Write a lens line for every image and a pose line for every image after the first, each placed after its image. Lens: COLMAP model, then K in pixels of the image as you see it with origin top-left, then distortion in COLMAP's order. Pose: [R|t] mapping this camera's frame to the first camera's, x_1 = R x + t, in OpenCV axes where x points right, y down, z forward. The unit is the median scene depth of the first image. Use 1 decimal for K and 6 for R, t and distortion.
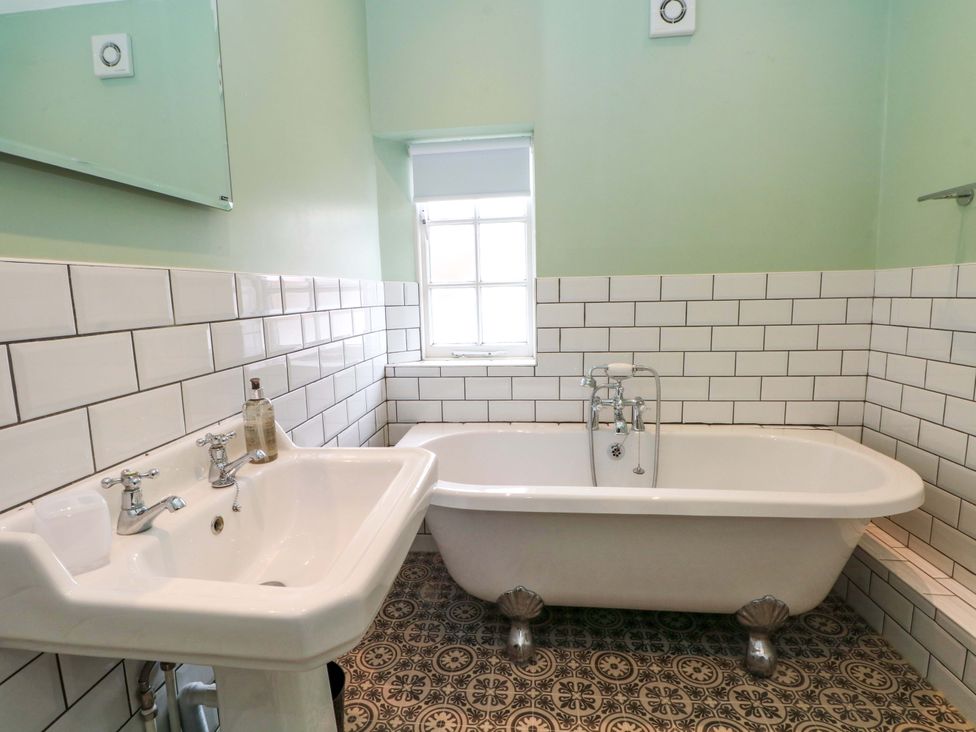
lens RADIAL K [[509.2, 0, 484.1], [0, 509.2, 365.9], [0, 0, 1]] dist [0.001662, -0.014312]
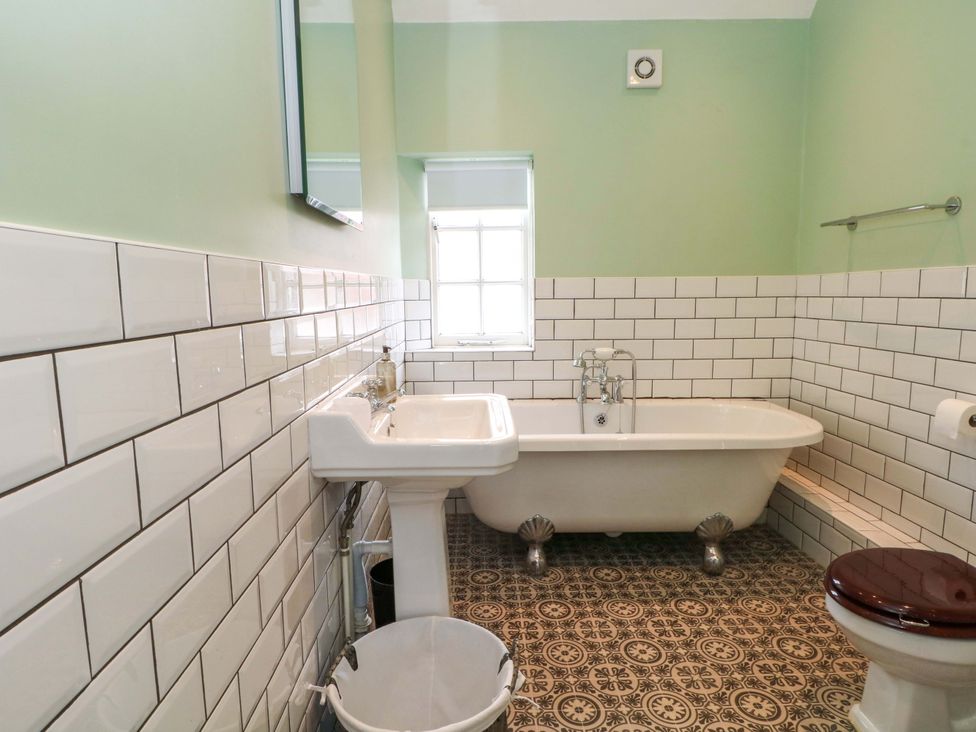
lens RADIAL K [[564.8, 0, 488.0], [0, 564.8, 366.0], [0, 0, 1]] dist [0.000225, -0.001321]
pose [[0.993655, -0.002806, 0.112437, -0.173398], [0.003916, 0.999946, -0.009660, 0.052203], [-0.112403, 0.010039, 0.993612, -0.341722]]
